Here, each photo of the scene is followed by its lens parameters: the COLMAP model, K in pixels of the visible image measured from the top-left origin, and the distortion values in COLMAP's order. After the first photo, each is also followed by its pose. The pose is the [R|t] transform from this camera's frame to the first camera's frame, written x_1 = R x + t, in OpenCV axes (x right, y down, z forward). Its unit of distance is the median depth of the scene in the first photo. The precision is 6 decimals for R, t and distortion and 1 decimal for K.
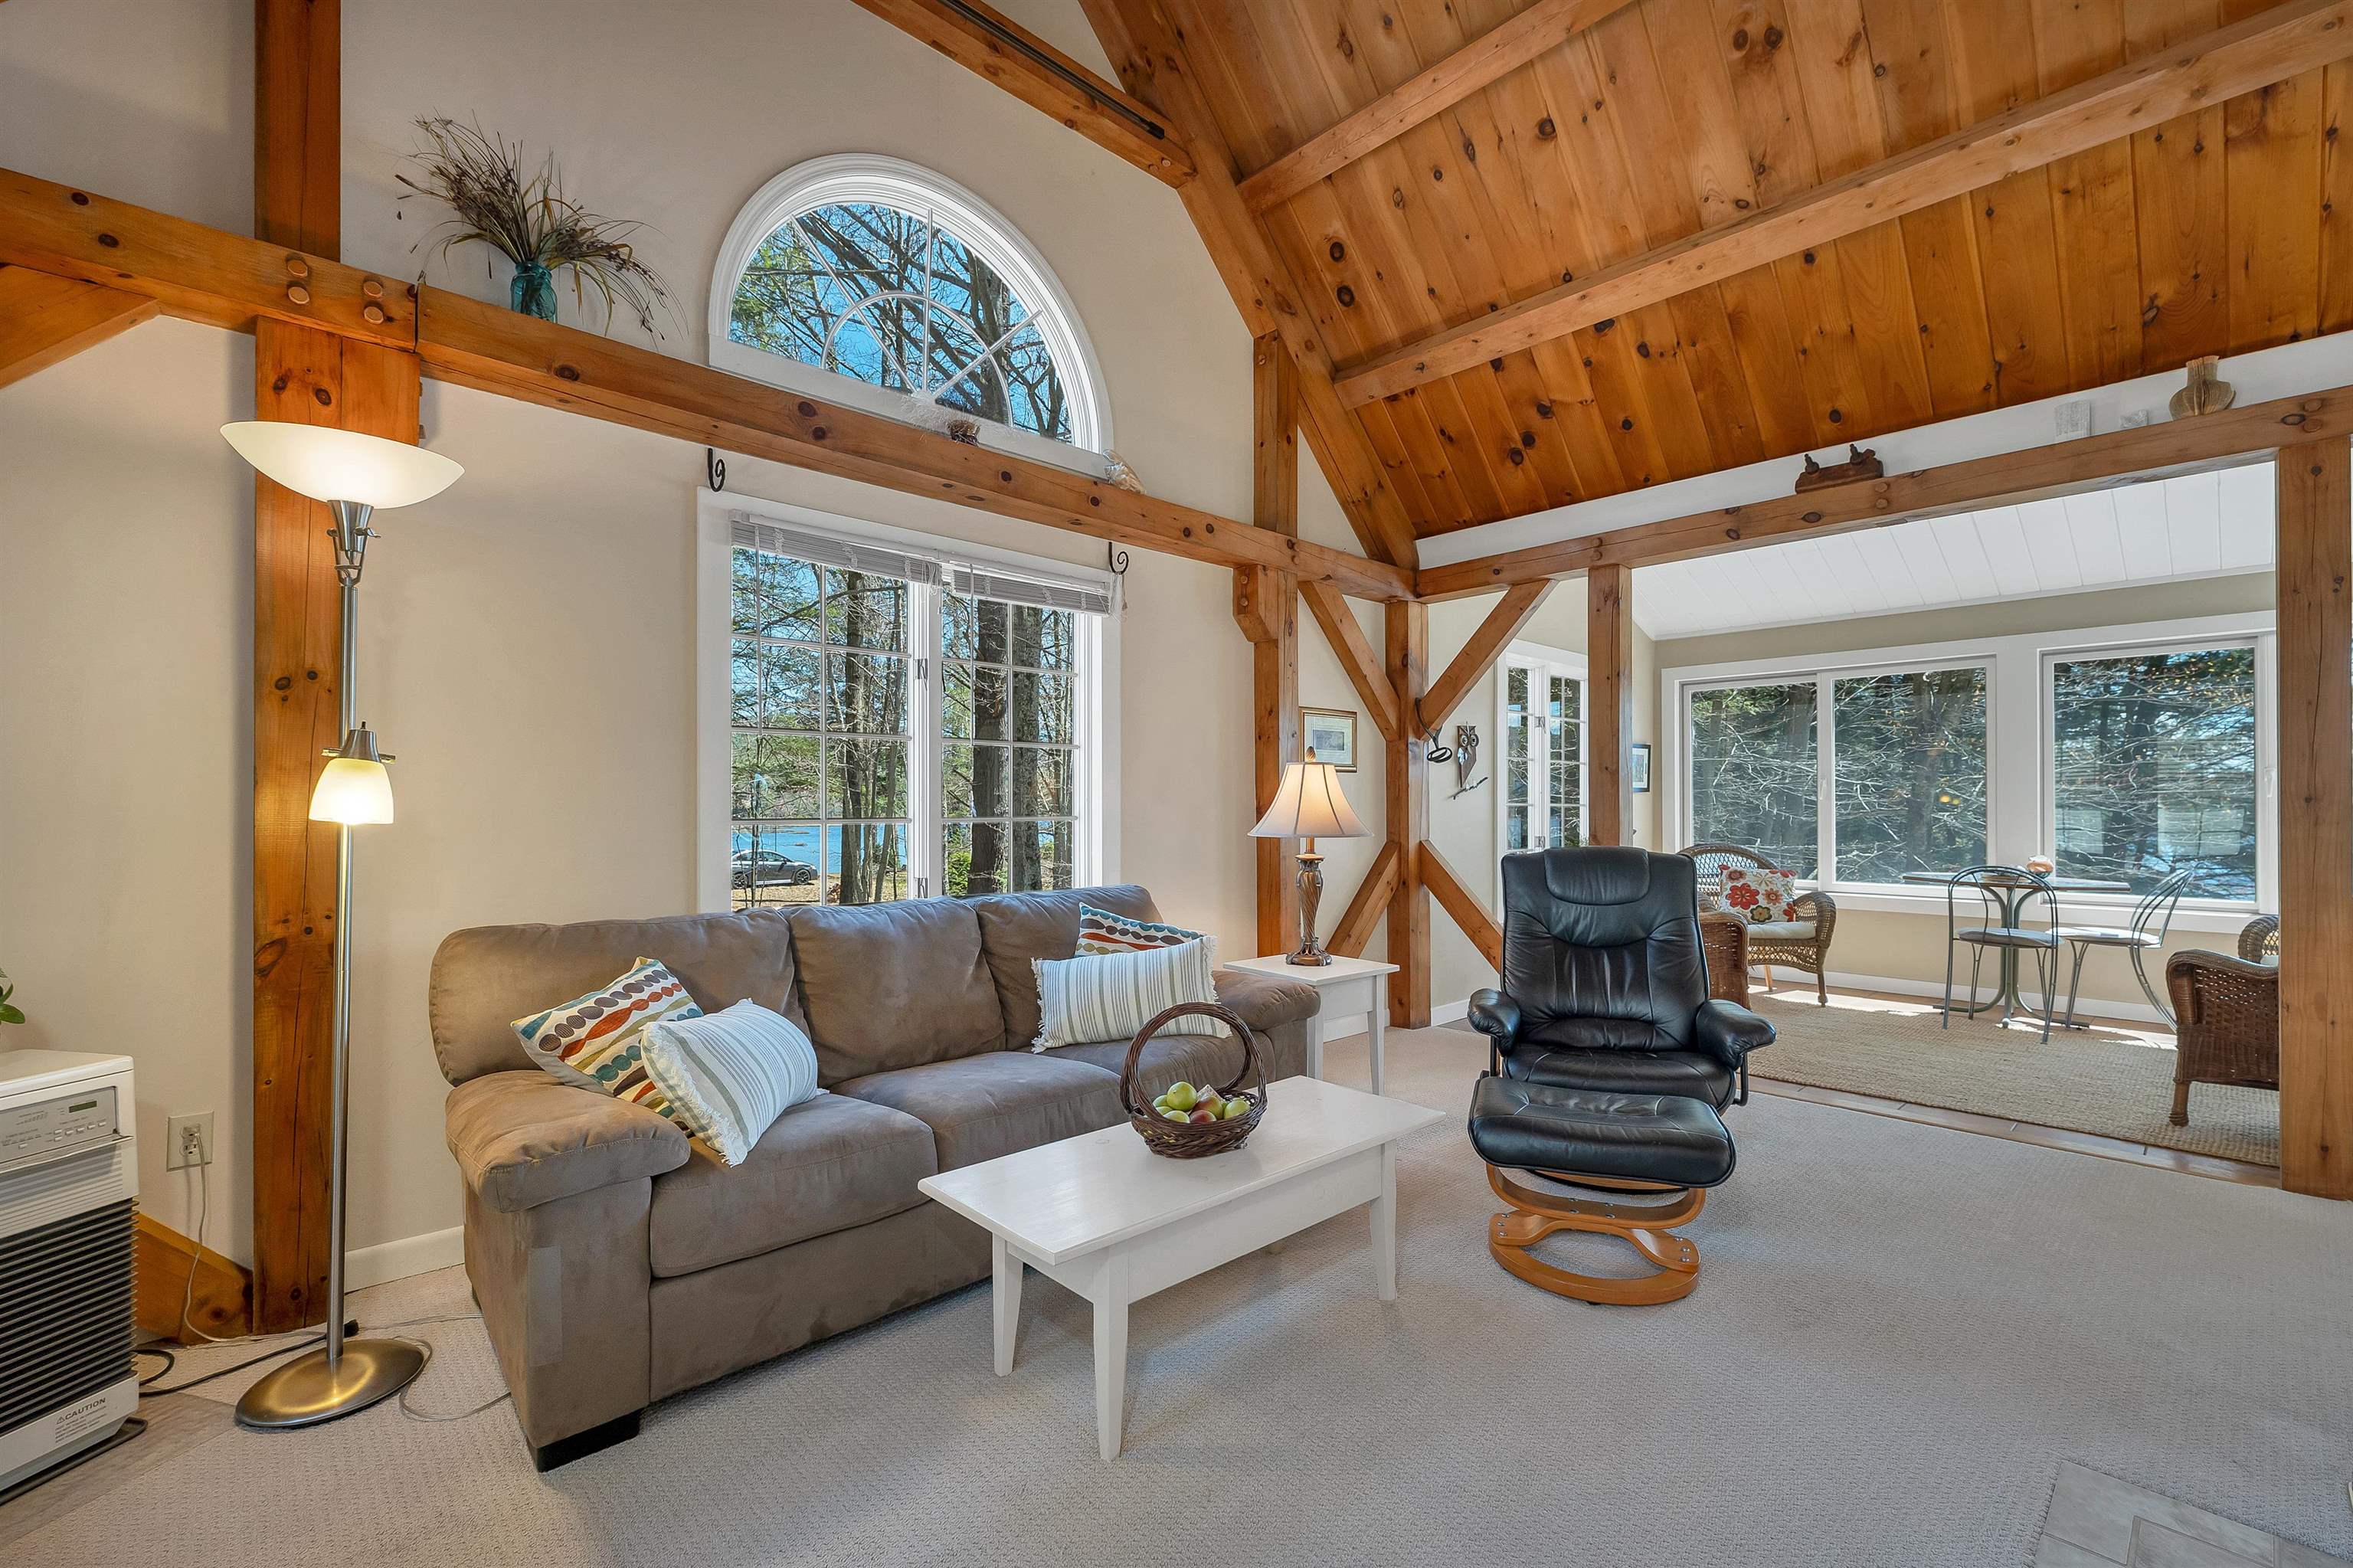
lens RADIAL K [[989.5, 0, 1163.2], [0, 989.5, 806.7], [0, 0, 1]] dist [-0.004771, 0.000820]
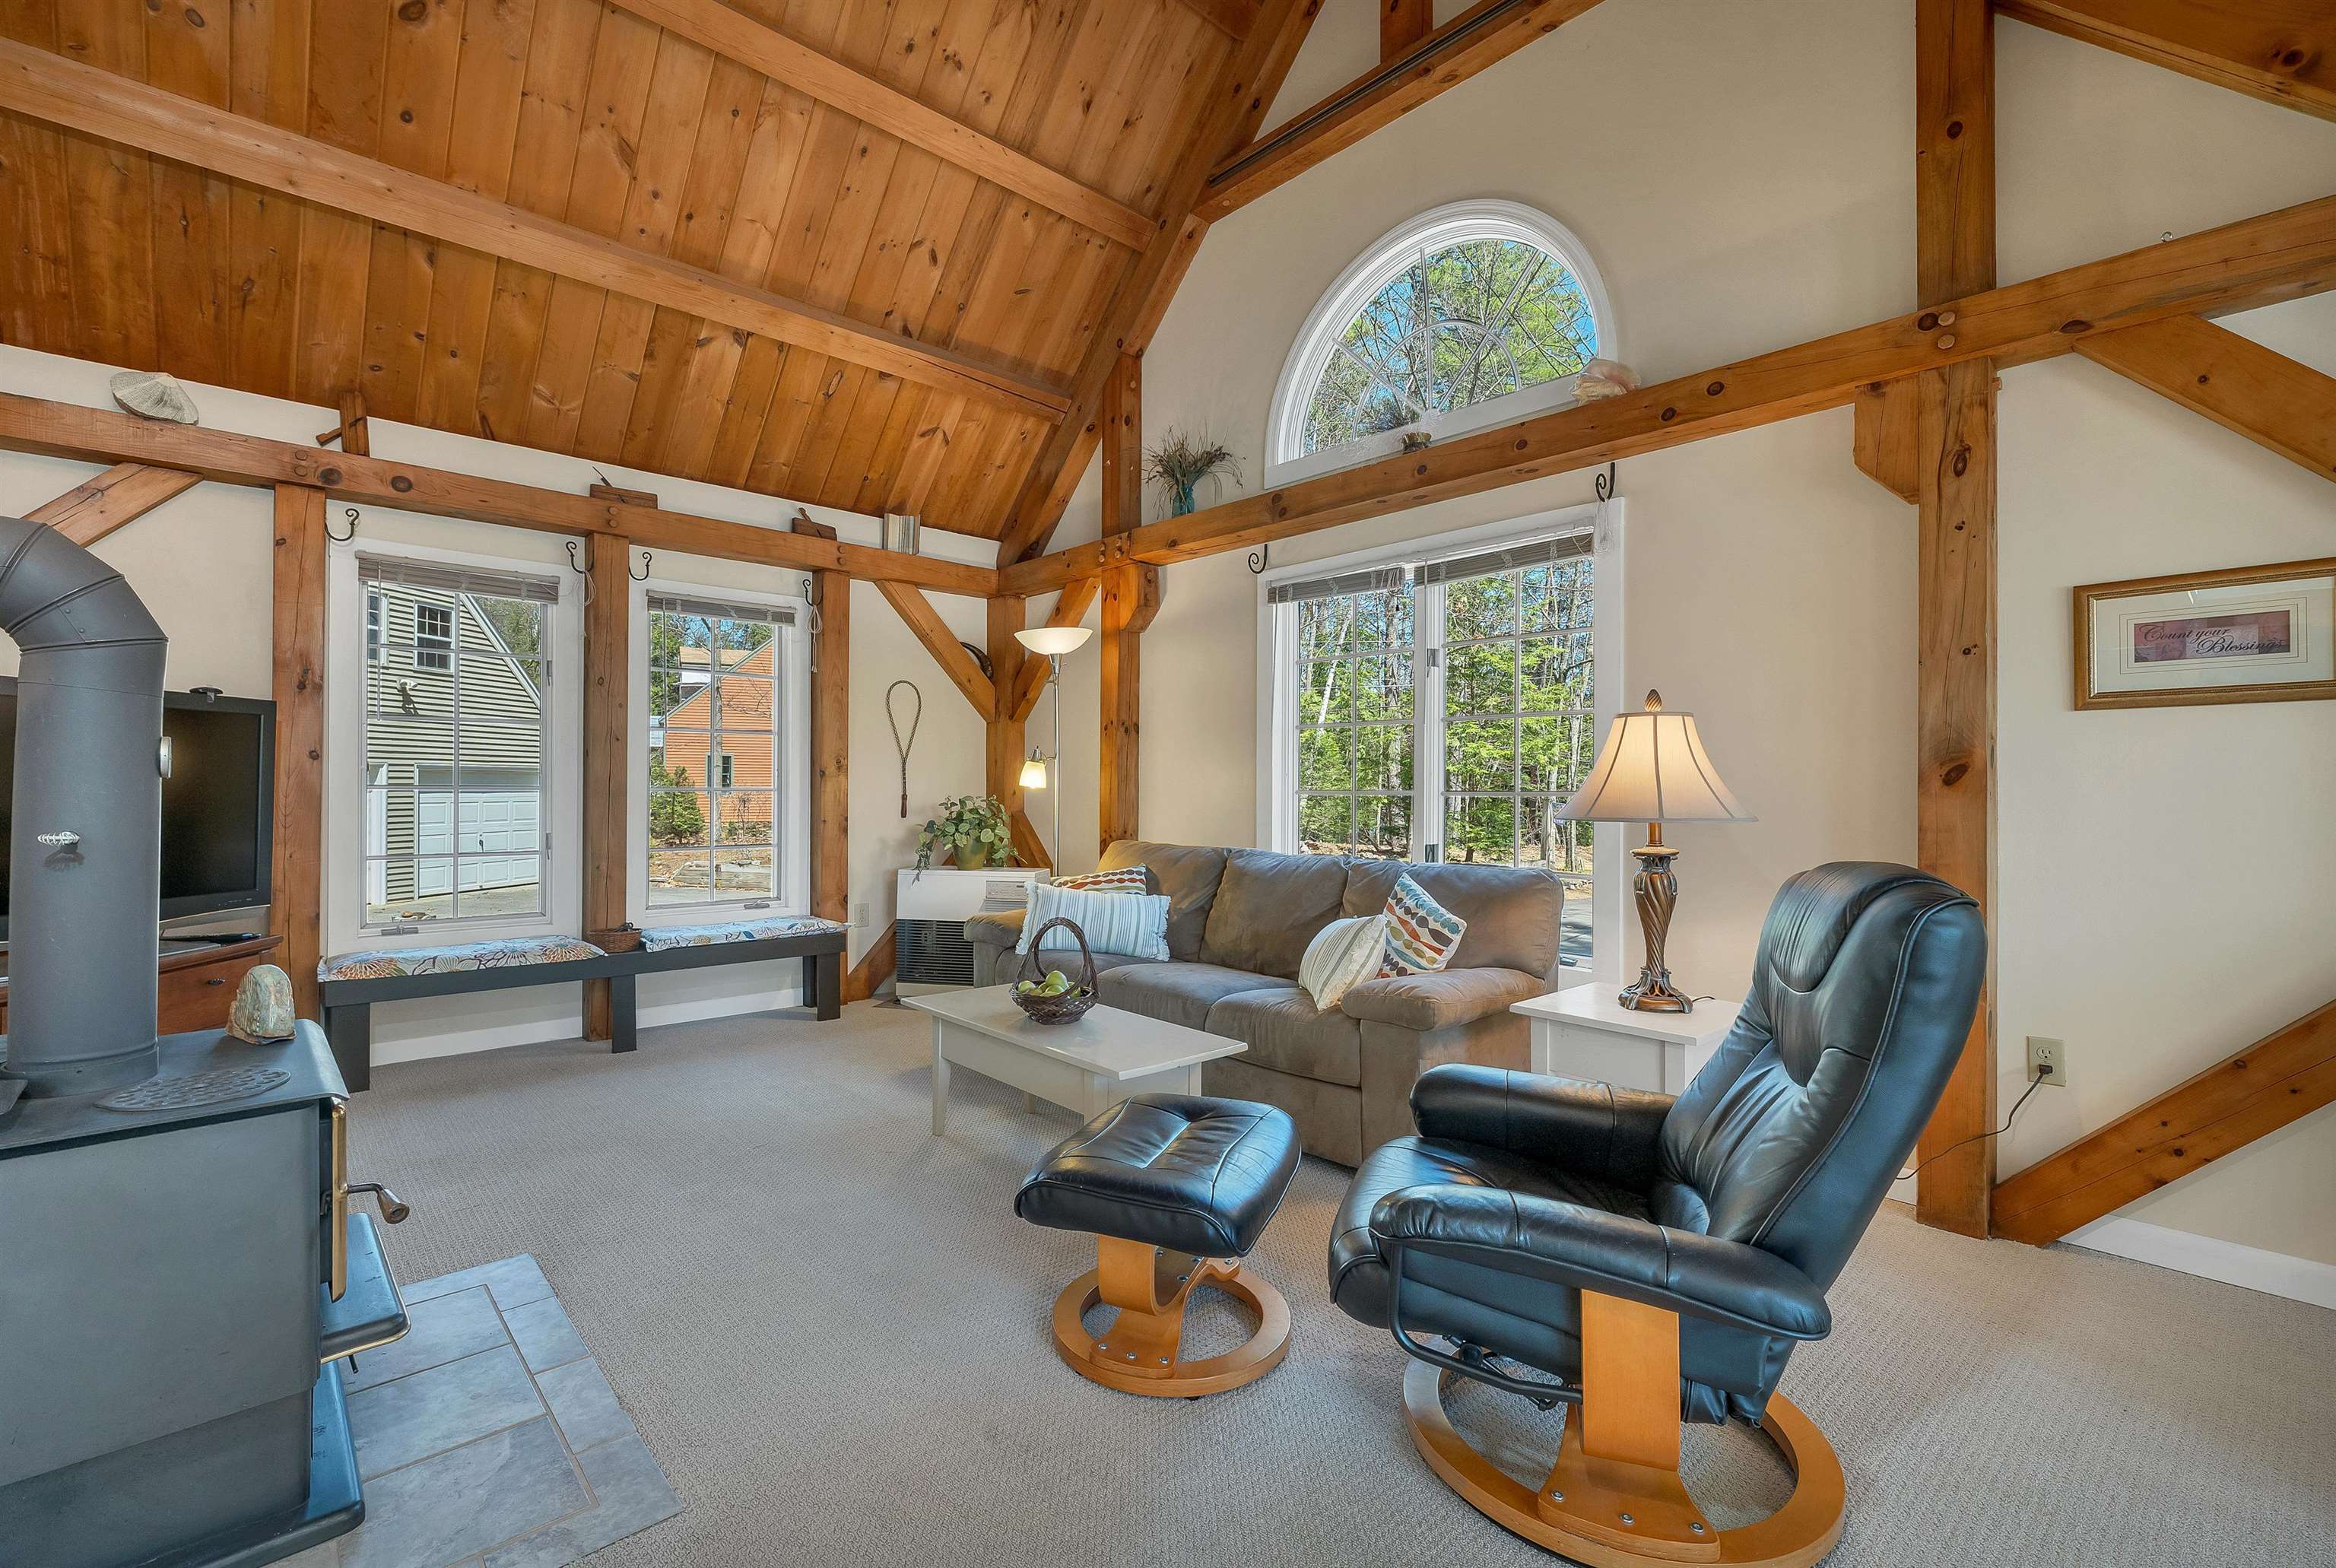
lens RADIAL K [[1003.9, 0, 1162.5], [0, 1003.9, 786.1], [0, 0, 1]] dist [-0.000850, 0.000405]
pose [[-0.006819, -0.007007, -0.999952, 1.078726], [-0.007469, 0.999948, -0.006956, 0.017213], [0.999949, 0.007421, -0.006871, 0.862896]]
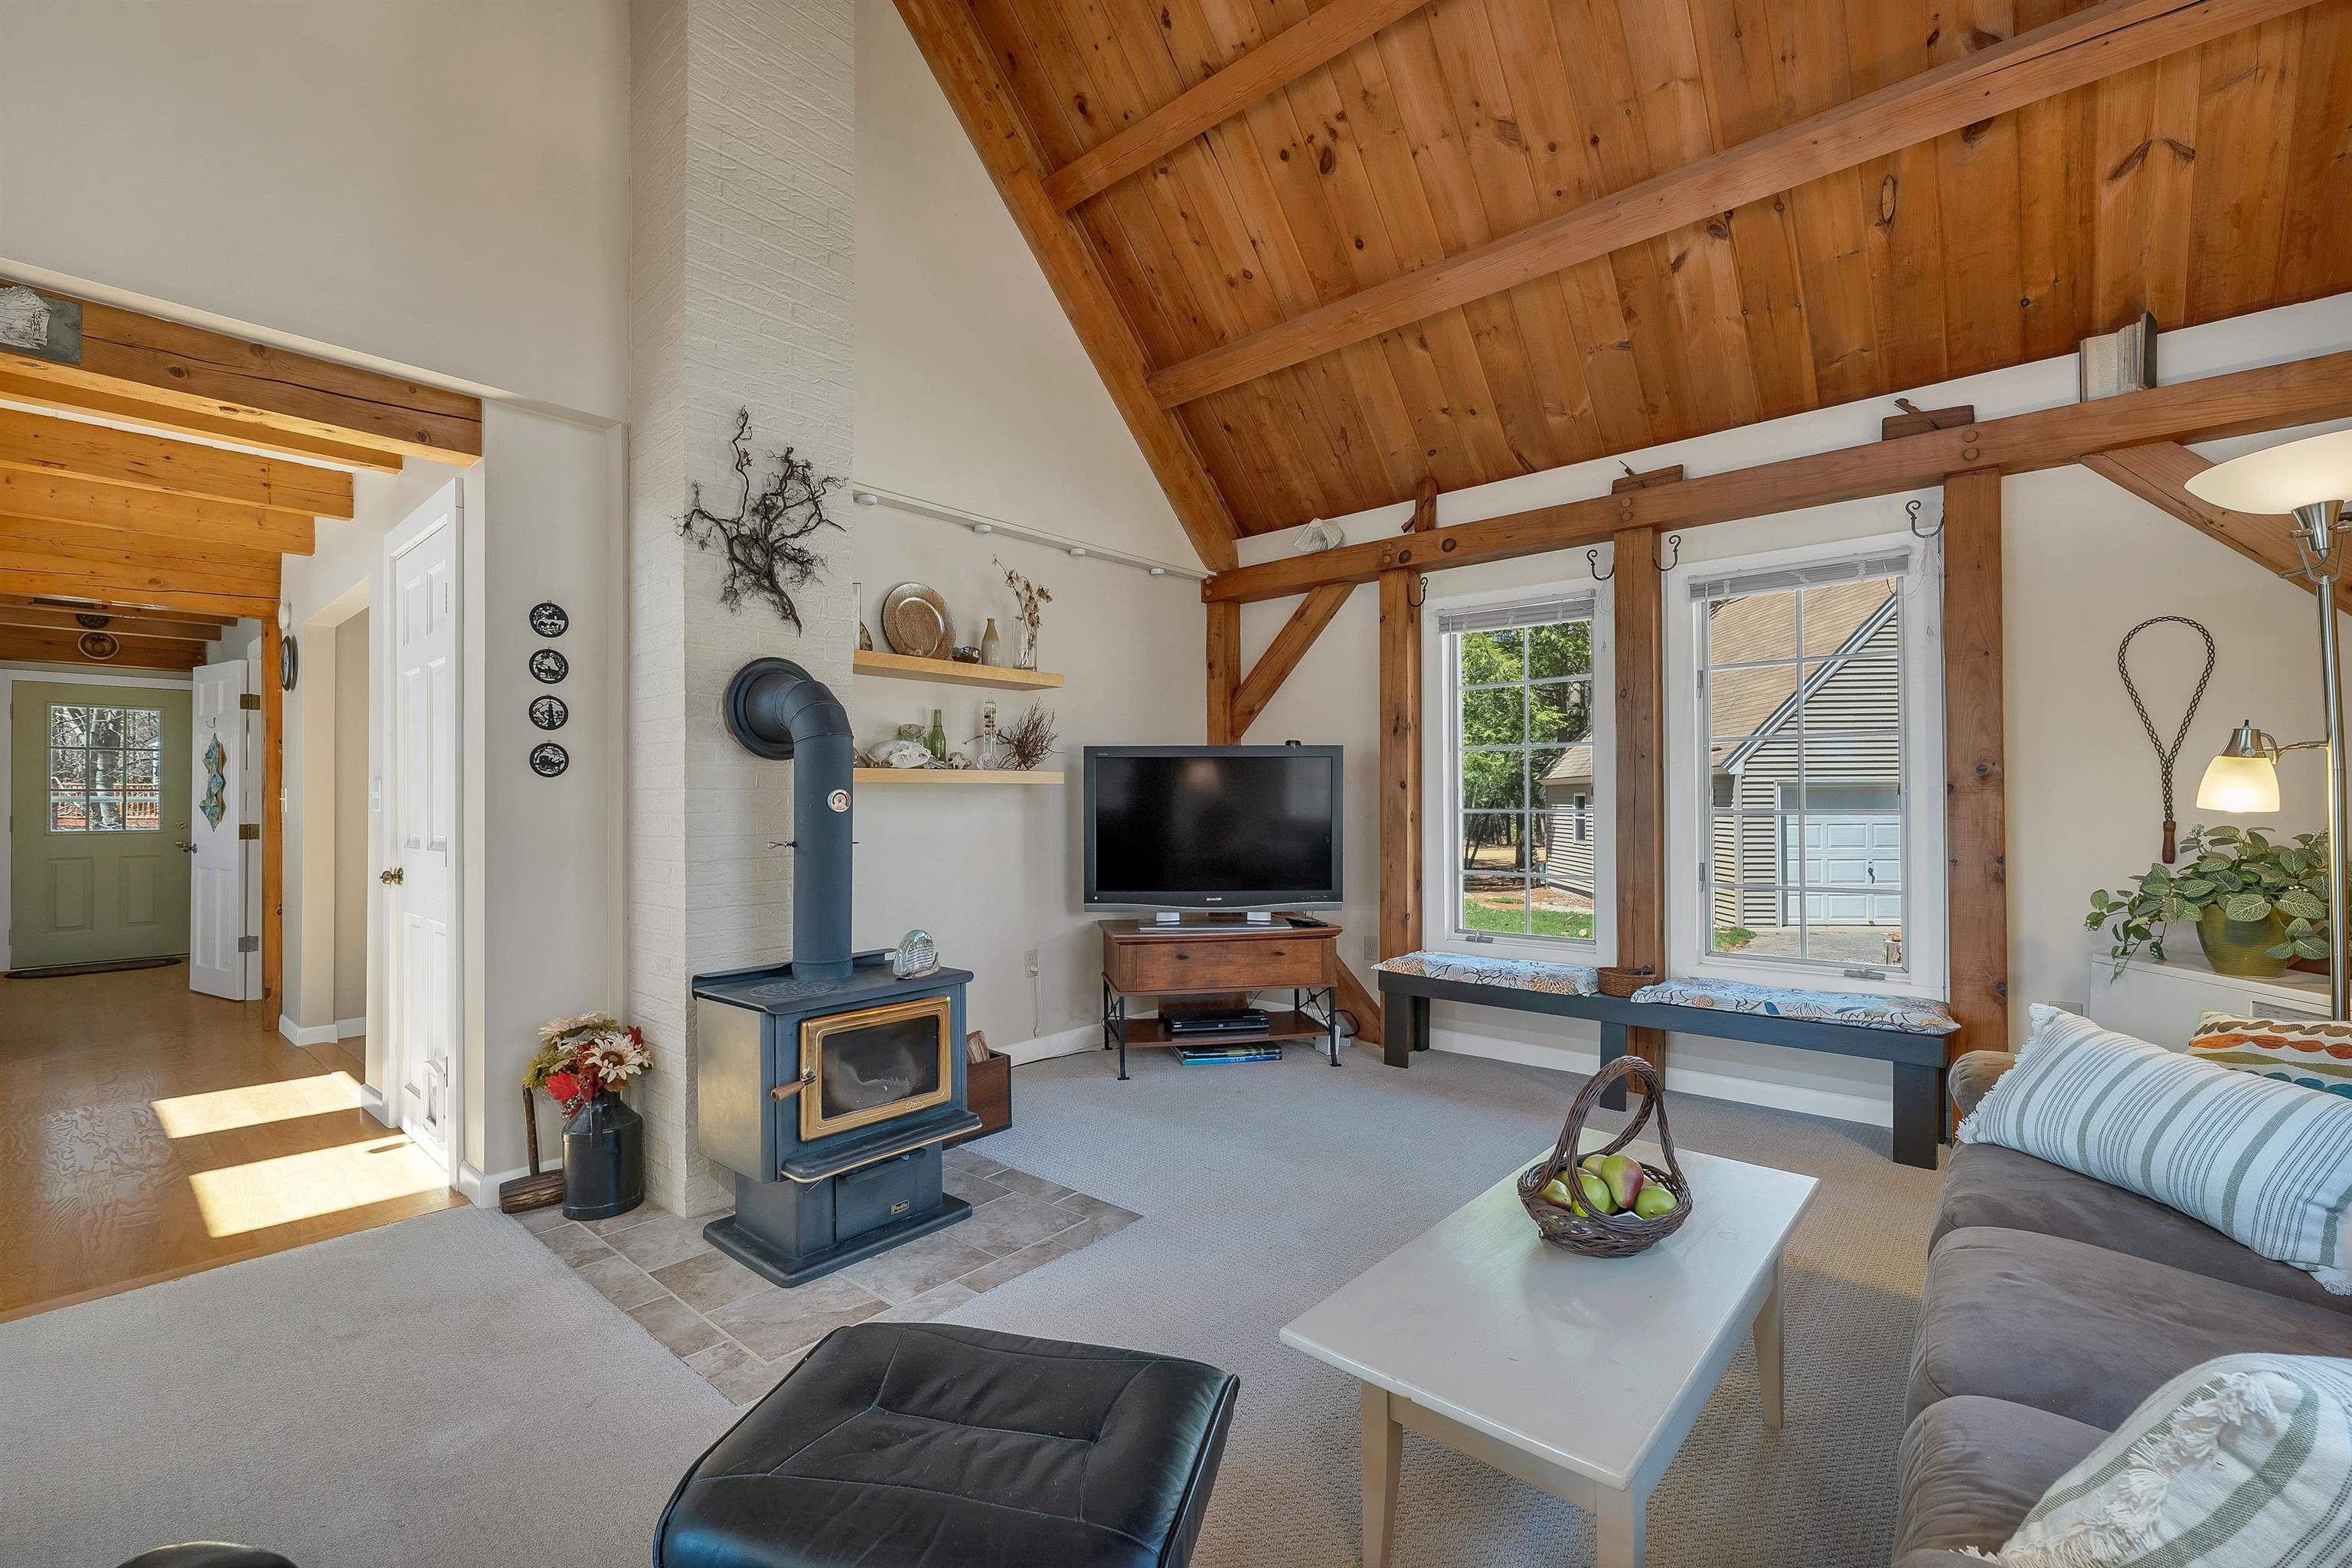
lens RADIAL K [[989.0, 0, 1163.3], [0, 989.0, 793.5], [0, 0, 1]] dist [-0.004771, 0.000820]
pose [[-0.994228, -0.000929, -0.107286, 0.335544], [0.000019, 0.999961, -0.008837, 0.003665], [0.107290, -0.008788, -0.994189, 1.280756]]
